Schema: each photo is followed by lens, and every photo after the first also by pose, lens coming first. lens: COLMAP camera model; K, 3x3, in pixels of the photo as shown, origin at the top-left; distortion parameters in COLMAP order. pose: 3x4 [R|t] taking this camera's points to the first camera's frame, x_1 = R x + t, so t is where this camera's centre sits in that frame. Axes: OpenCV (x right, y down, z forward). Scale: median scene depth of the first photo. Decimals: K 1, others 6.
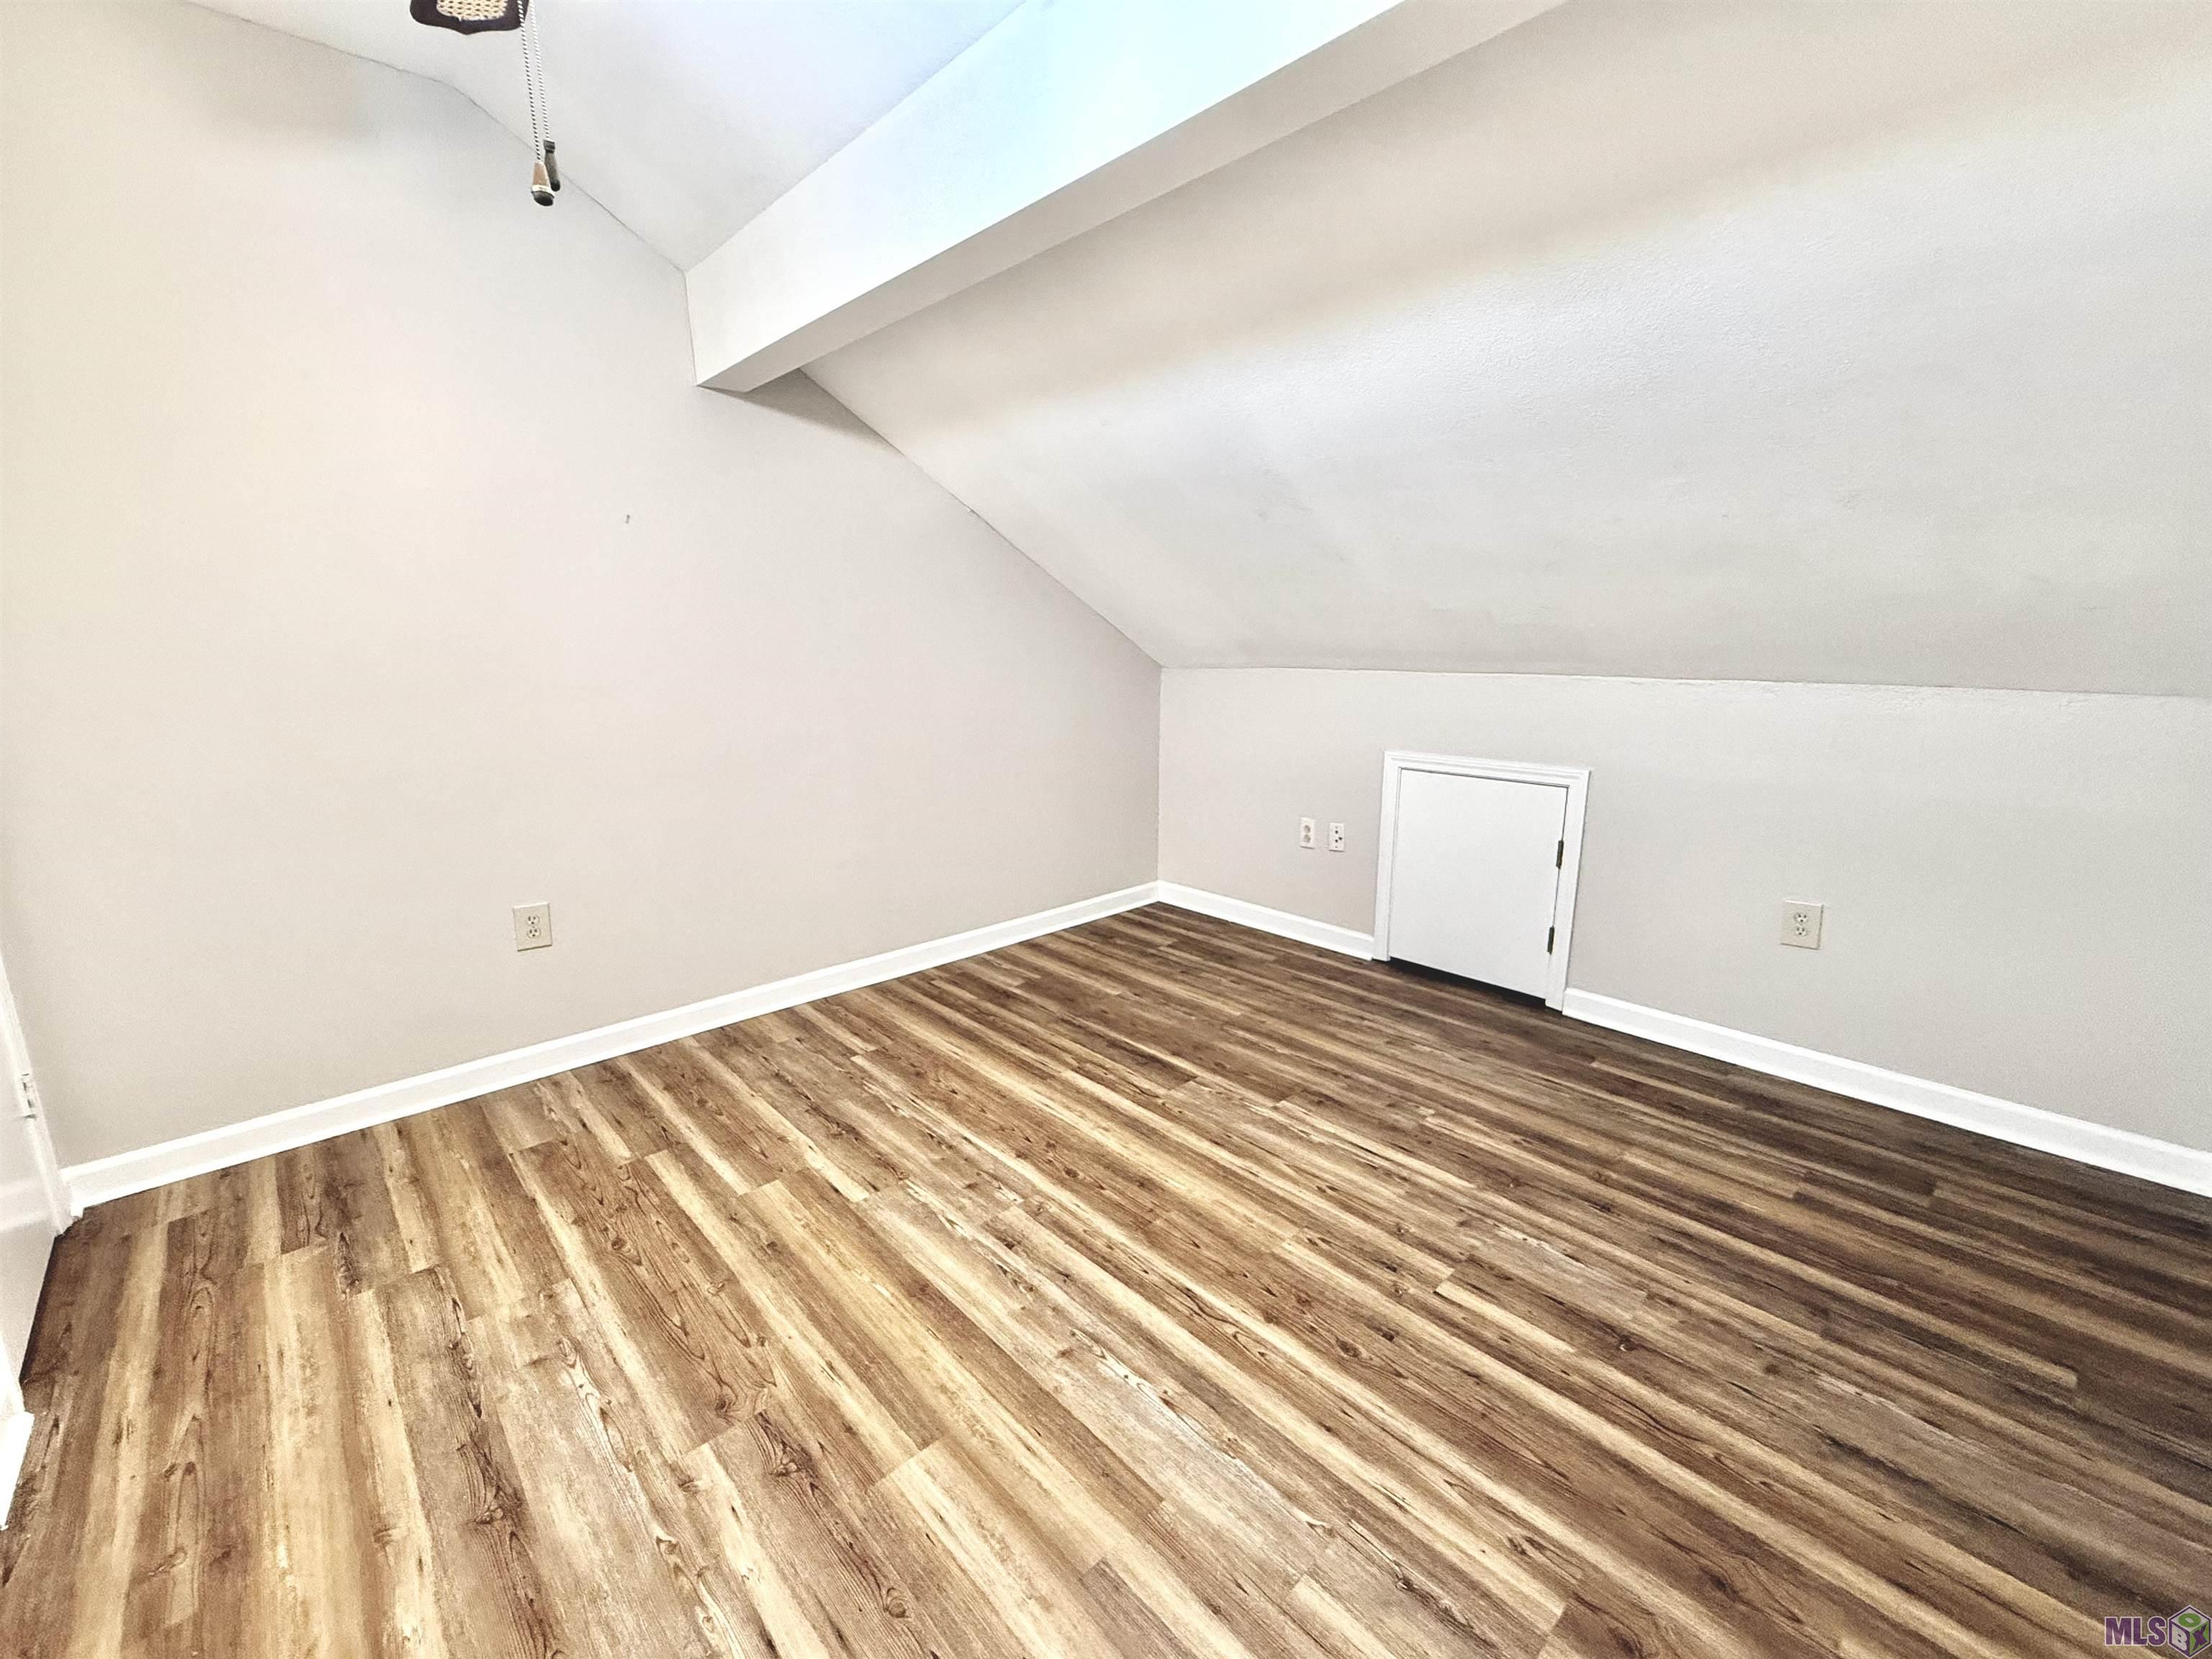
lens RADIAL K [[880.4, 0, 1094.4], [0, 880.4, 845.1], [0, 0, 1]] dist [0.002273, 0.001088]
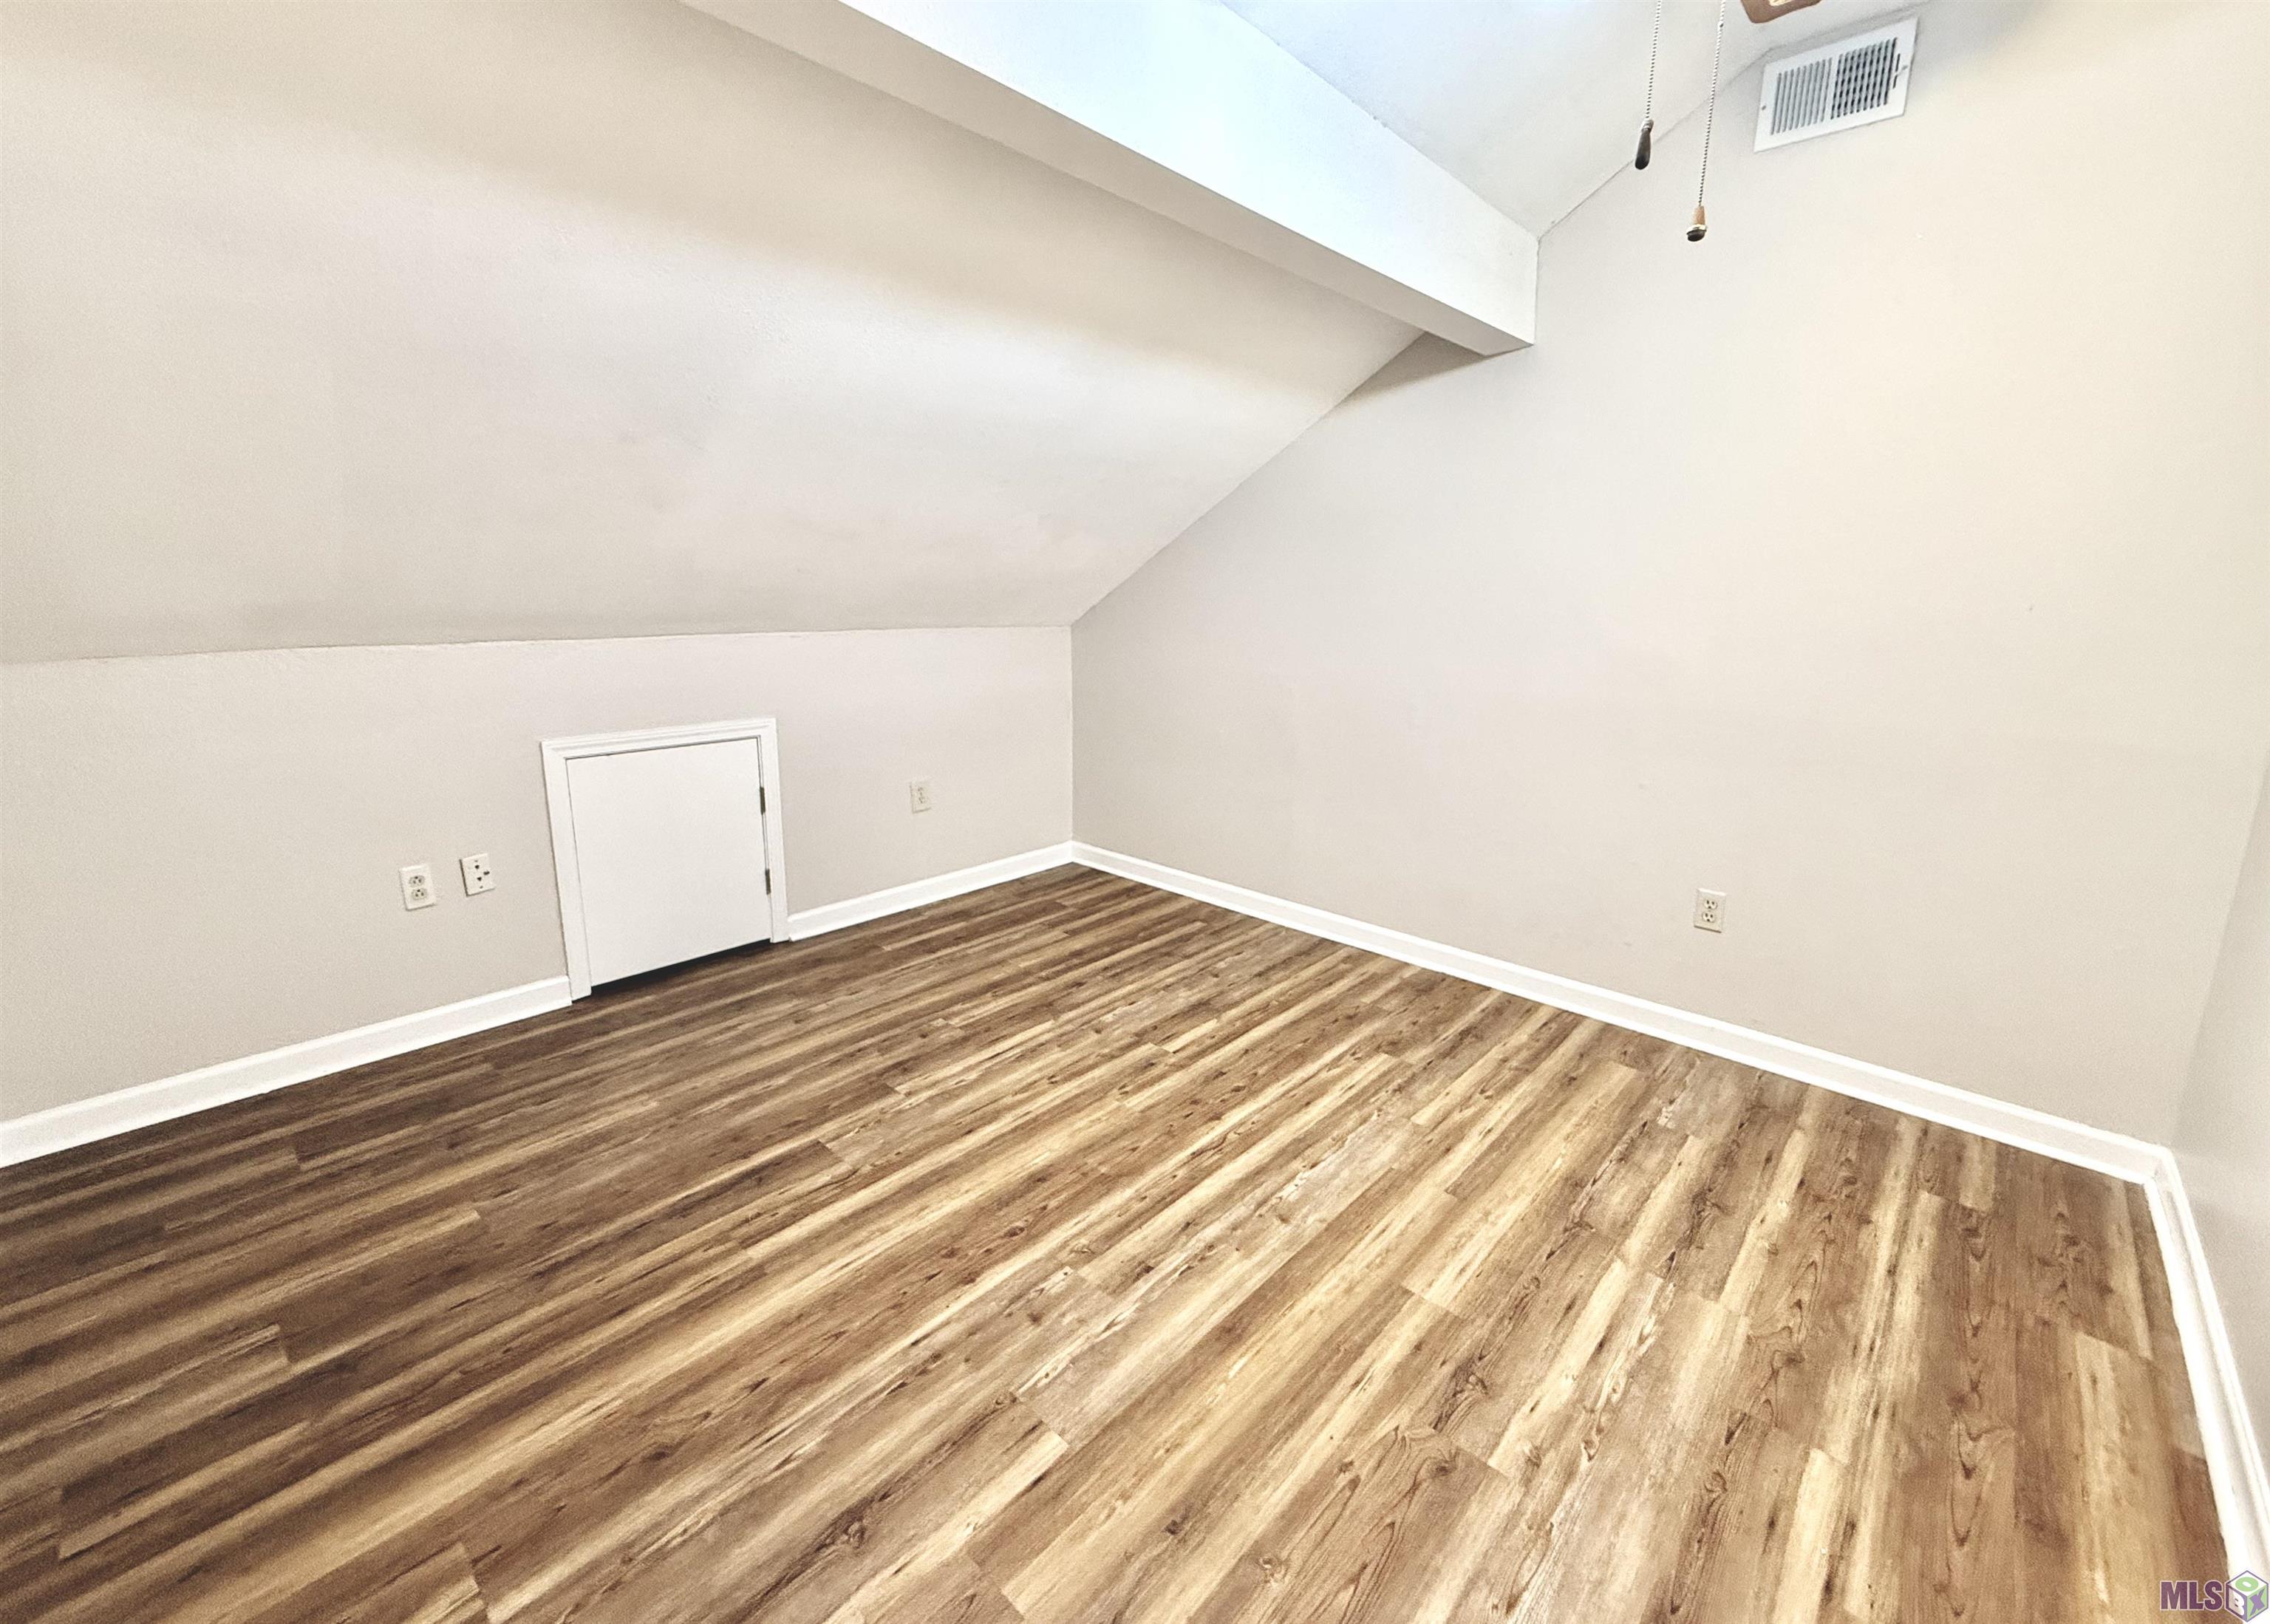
lens RADIAL K [[928.0, 0, 1116.9], [0, 928.0, 805.2], [0, 0, 1]] dist [0.002422, -0.000049]
pose [[-0.048686, -0.225664, 0.972988, -0.830131], [0.226347, 0.946307, 0.230802, -0.207120], [-0.972829, 0.231469, 0.005007, 0.823734]]
